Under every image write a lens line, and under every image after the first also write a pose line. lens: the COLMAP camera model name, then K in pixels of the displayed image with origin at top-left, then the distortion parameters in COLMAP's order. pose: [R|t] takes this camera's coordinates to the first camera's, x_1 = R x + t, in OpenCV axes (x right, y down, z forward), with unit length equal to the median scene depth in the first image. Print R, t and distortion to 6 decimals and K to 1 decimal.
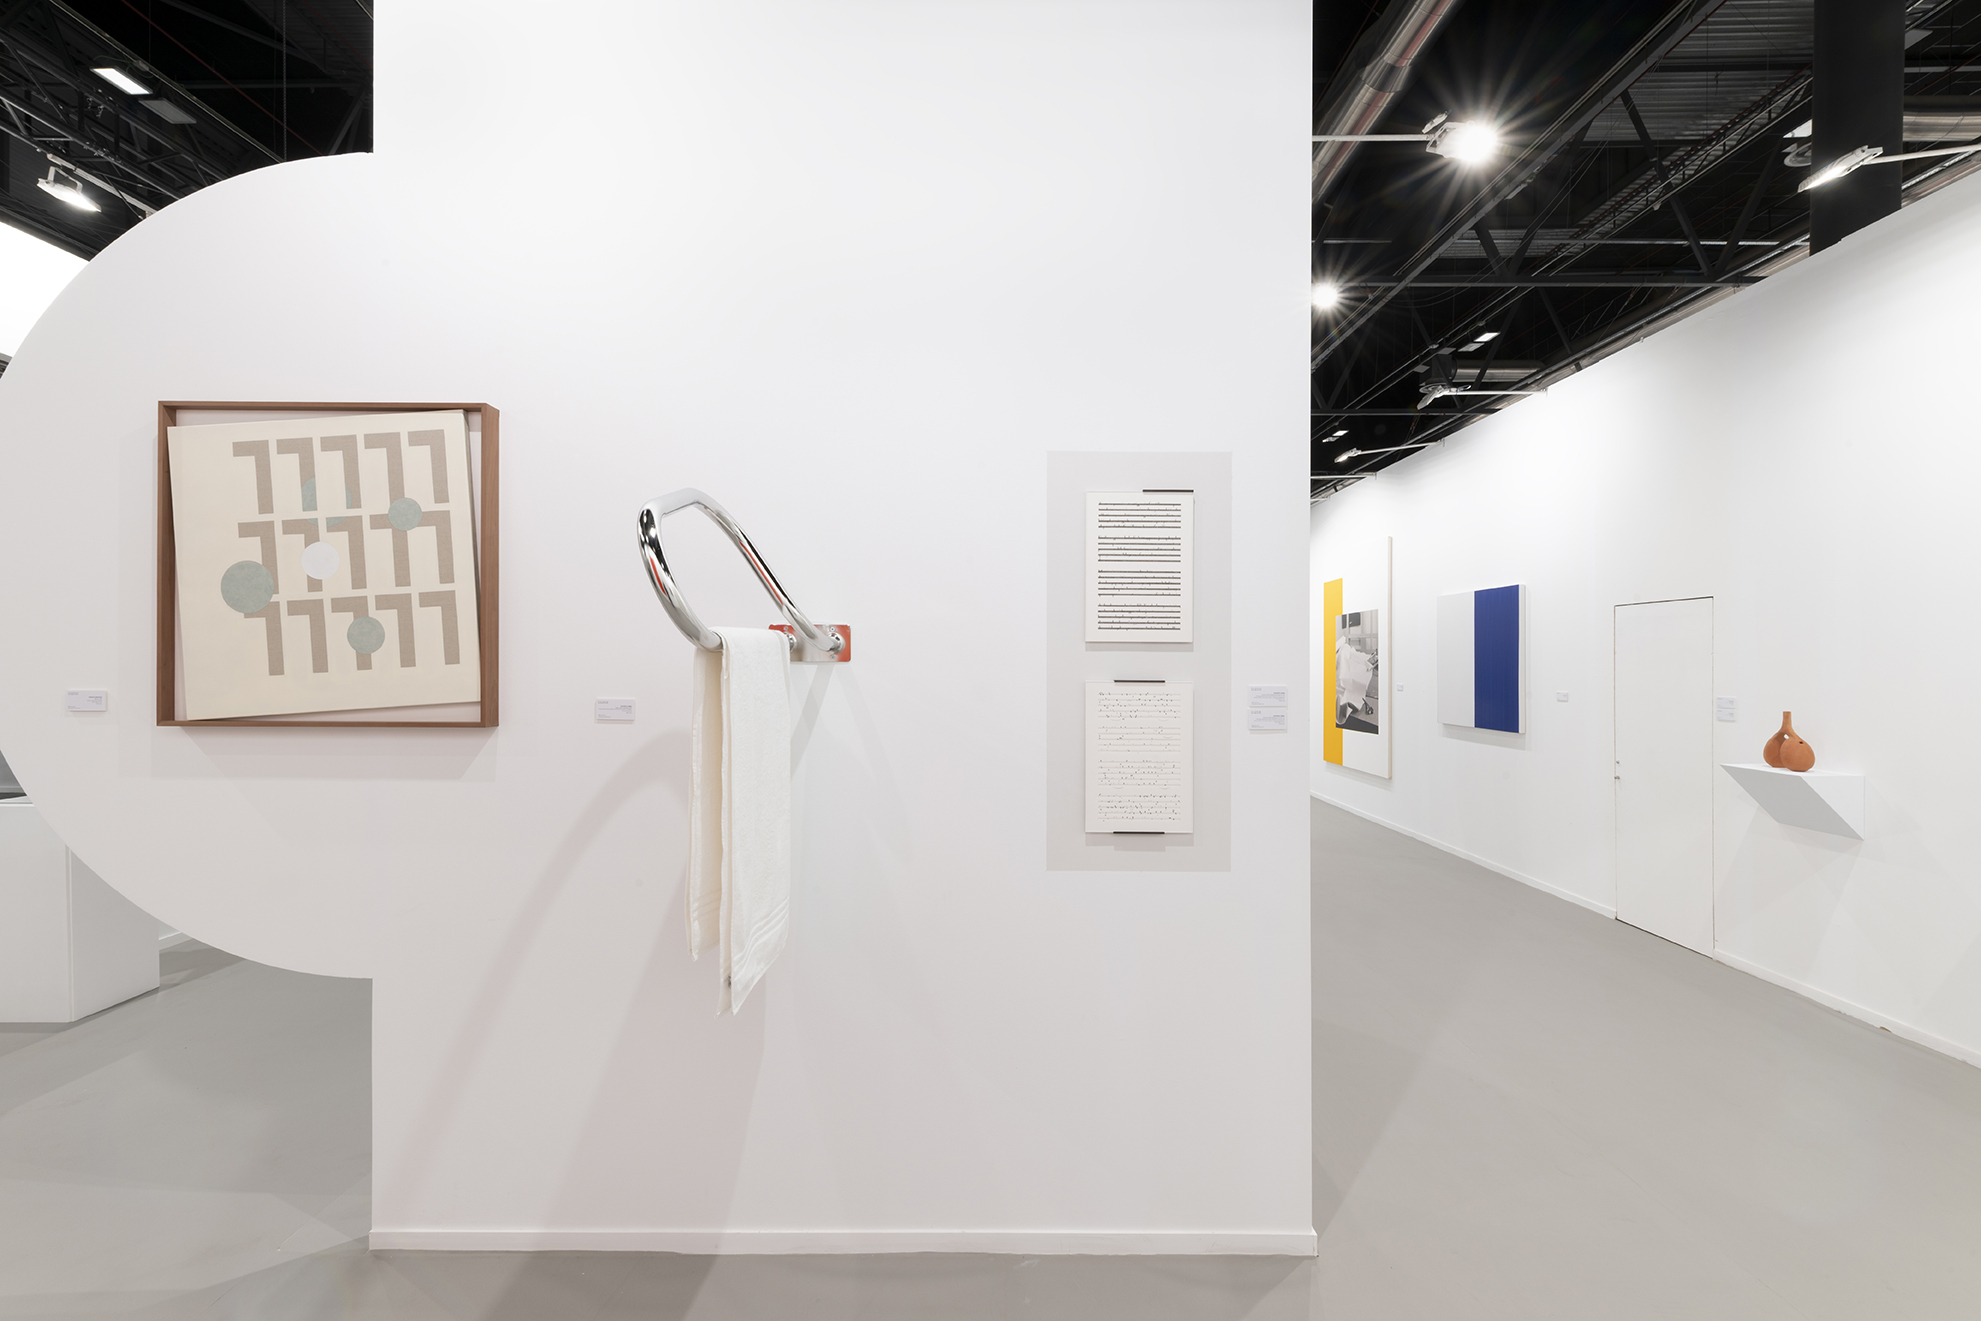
lens RADIAL K [[768.8, 0, 1000.1], [0, 768.8, 665.6], [0, 0, 1]] dist [0.002373, 0.000226]
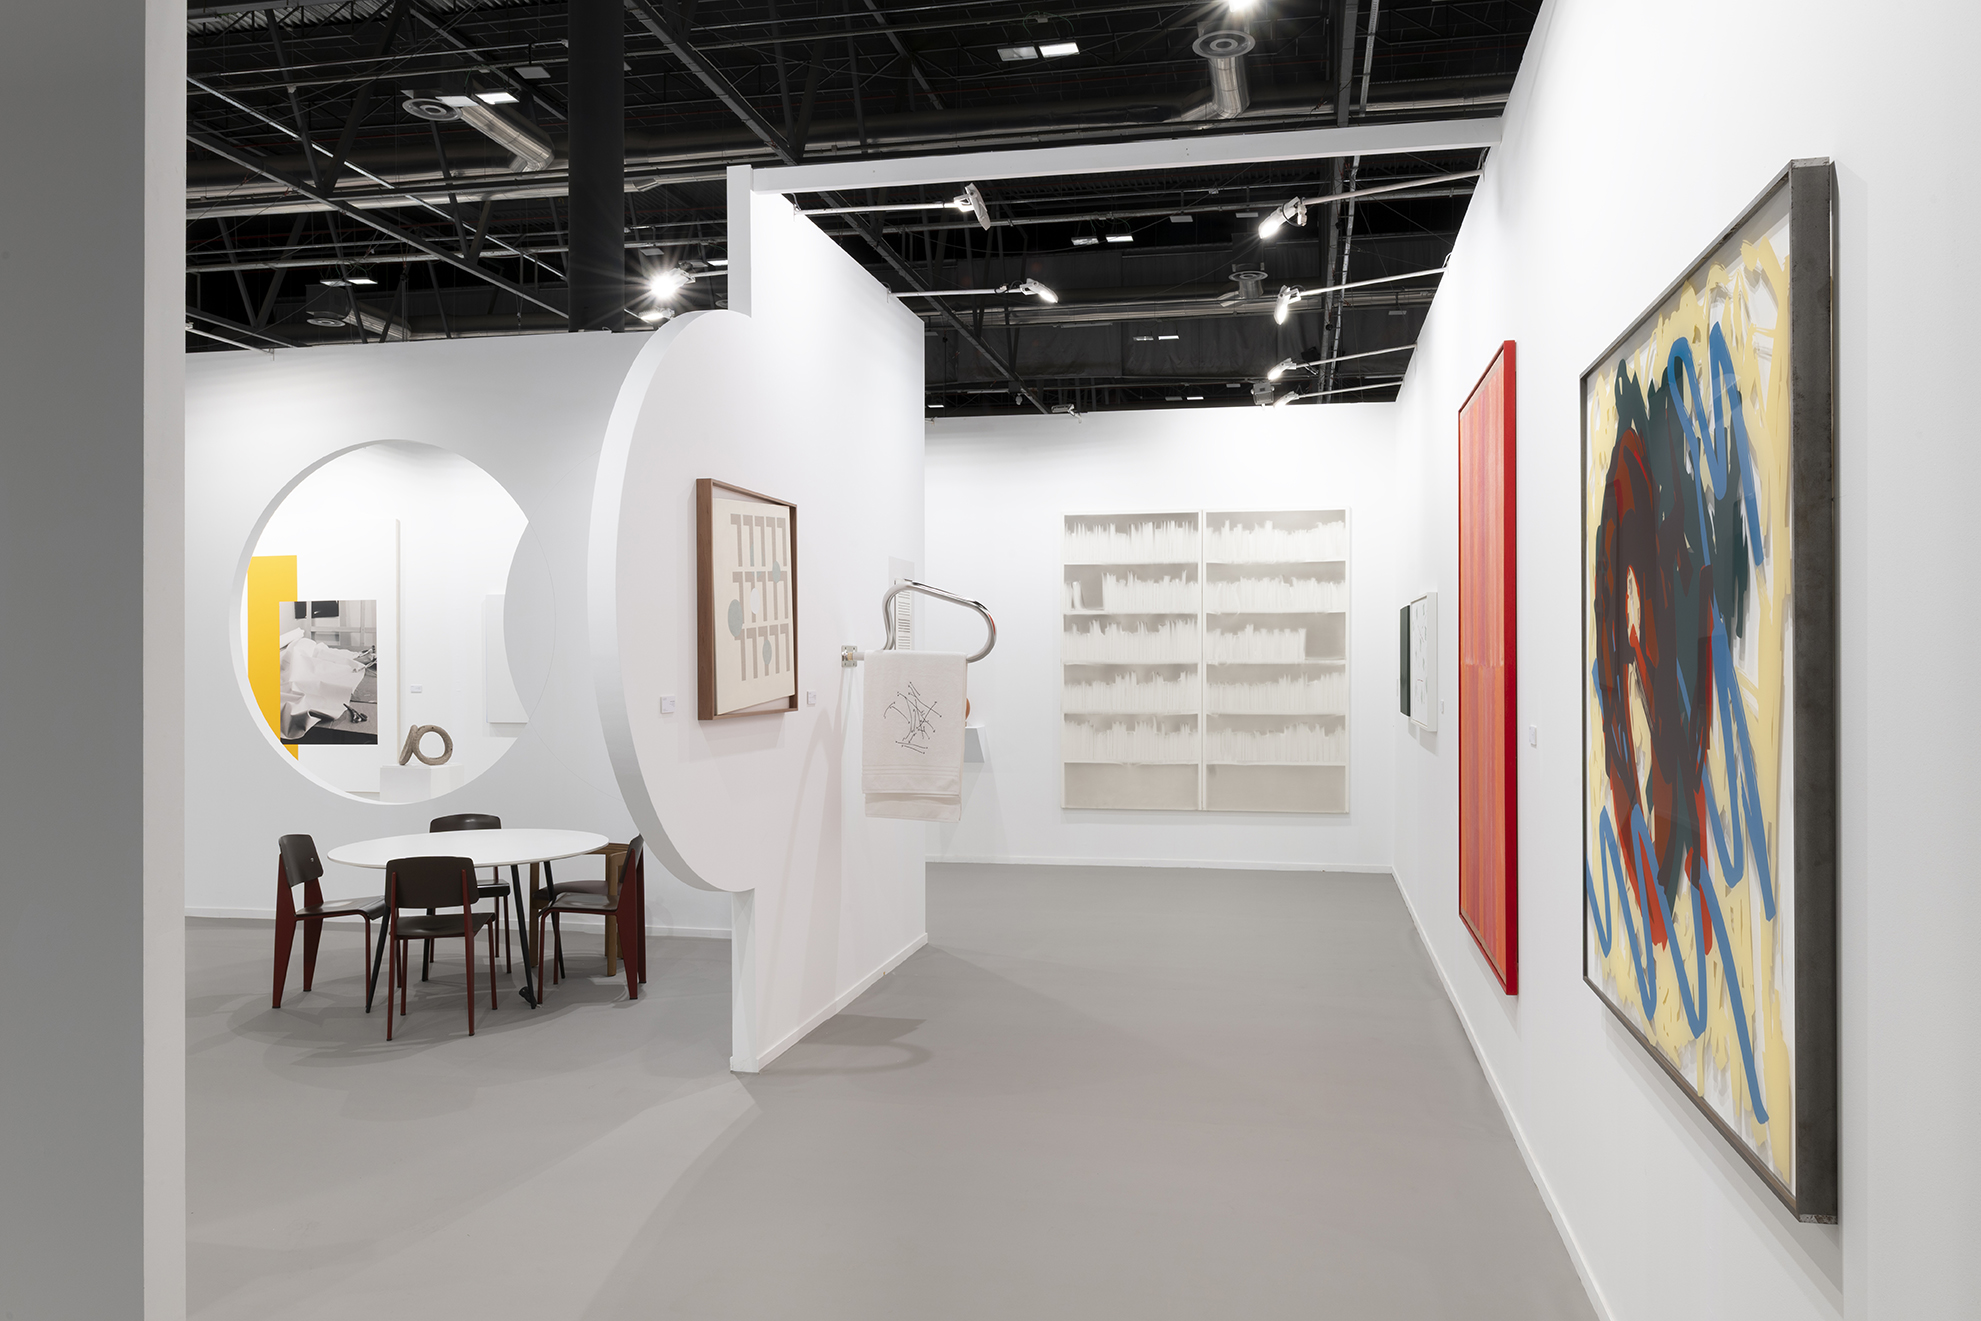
lens RADIAL K [[1399.7, 0, 997.1], [0, 1399.7, 648.7], [0, 0, 1]] dist [-0.005603, -0.000416]
pose [[0.191362, -0.000271, 0.981520, -0.911711], [0.007685, 0.999970, -0.001222, -0.010754], [-0.981489, 0.007777, 0.191358, 0.013374]]
